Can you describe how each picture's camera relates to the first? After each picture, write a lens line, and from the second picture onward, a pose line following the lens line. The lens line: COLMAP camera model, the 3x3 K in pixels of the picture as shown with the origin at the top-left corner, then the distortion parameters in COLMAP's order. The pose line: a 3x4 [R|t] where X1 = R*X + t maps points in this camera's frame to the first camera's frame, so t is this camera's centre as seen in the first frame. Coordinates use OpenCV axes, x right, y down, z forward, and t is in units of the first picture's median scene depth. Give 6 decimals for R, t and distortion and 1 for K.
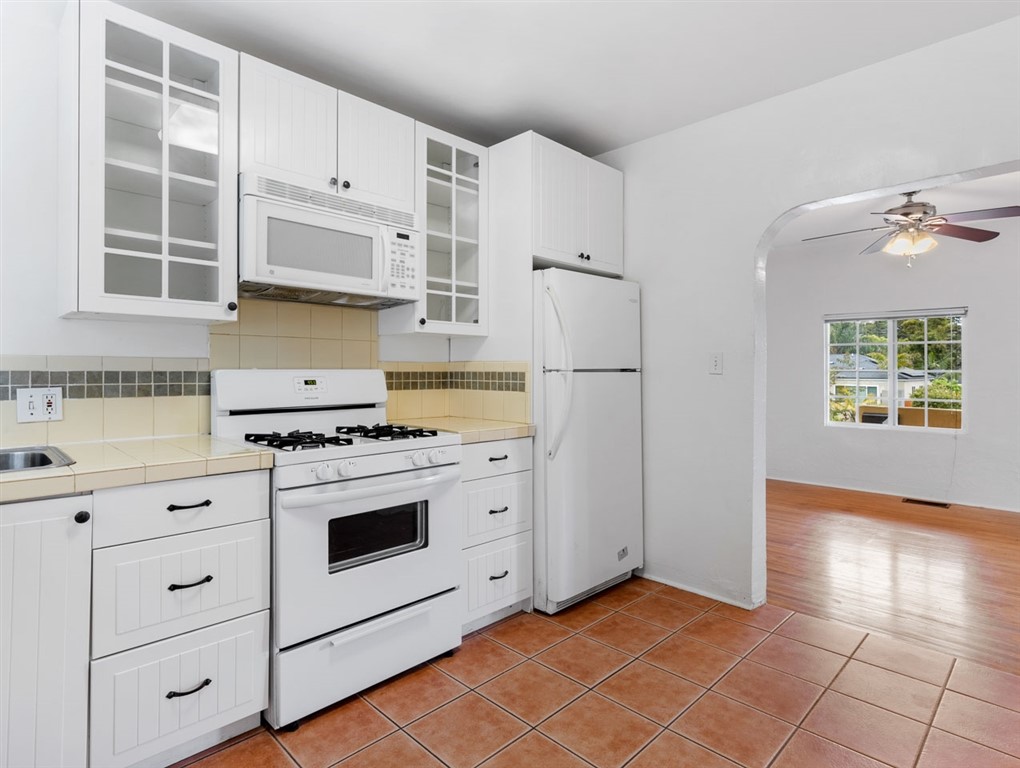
lens RADIAL K [[550.9, 0, 524.3], [0, 550.9, 365.9], [0, 0, 1]] dist [0.000297, 0.001349]
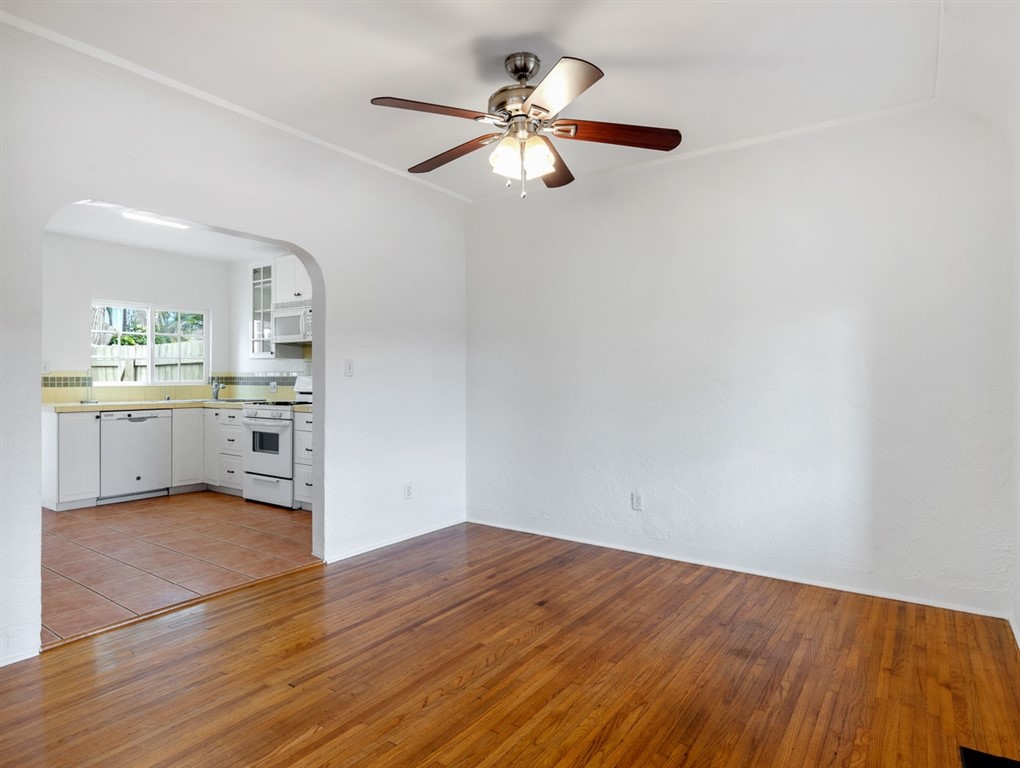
lens RADIAL K [[602.2, 0, 522.6], [0, 602.2, 383.5], [0, 0, 1]] dist [0.001128, 0.000547]
pose [[0.154954, 0.003853, -0.987914, 2.366257], [0.008331, 0.999952, 0.005206, 0.035627], [0.987887, -0.009037, 0.154914, 1.583119]]
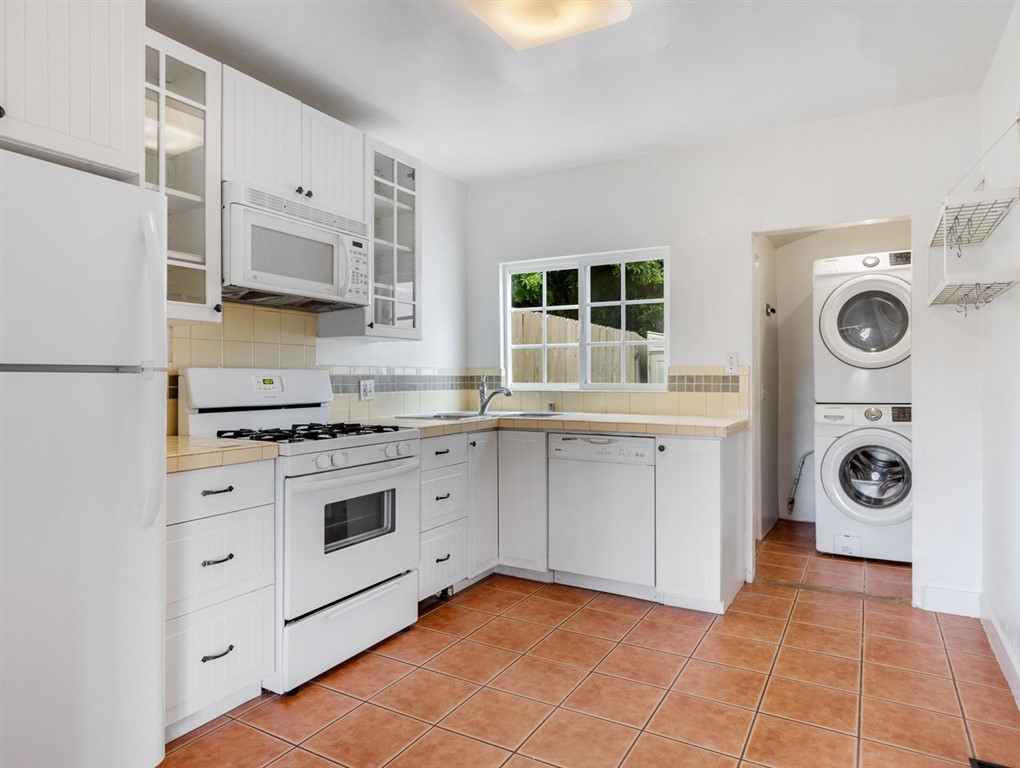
lens RADIAL K [[628.1, 0, 500.3], [0, 628.1, 365.1], [0, 0, 1]] dist [0.032494, 0.000002]
pose [[0.971386, 0.012517, 0.237176, -0.263146], [-0.012042, 0.999922, -0.003451, -0.002420], [-0.237201, 0.000496, 0.971461, -0.268733]]
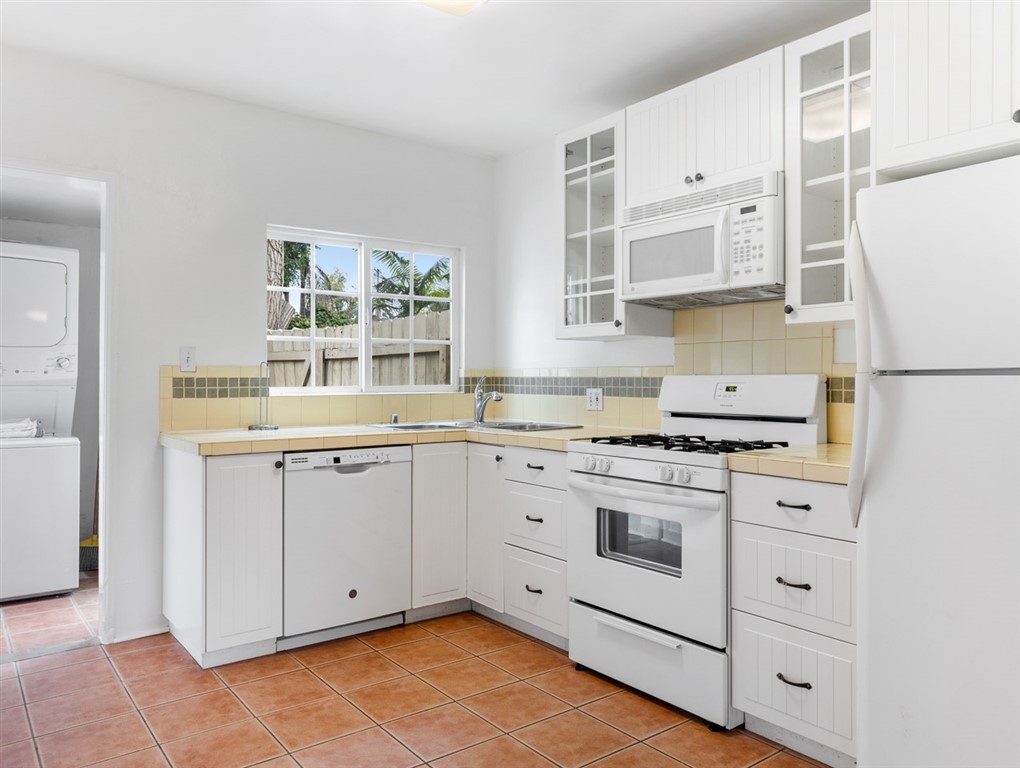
lens RADIAL K [[749.2, 0, 510.0], [0, 749.2, 384.0], [0, 0, 1]] dist [-0.000630, 0.000565]
pose [[-0.147785, 0.001988, -0.989018, 1.017830], [0.005510, 0.999984, 0.001186, 0.020147], [0.989004, -0.005274, -0.147793, 0.898870]]
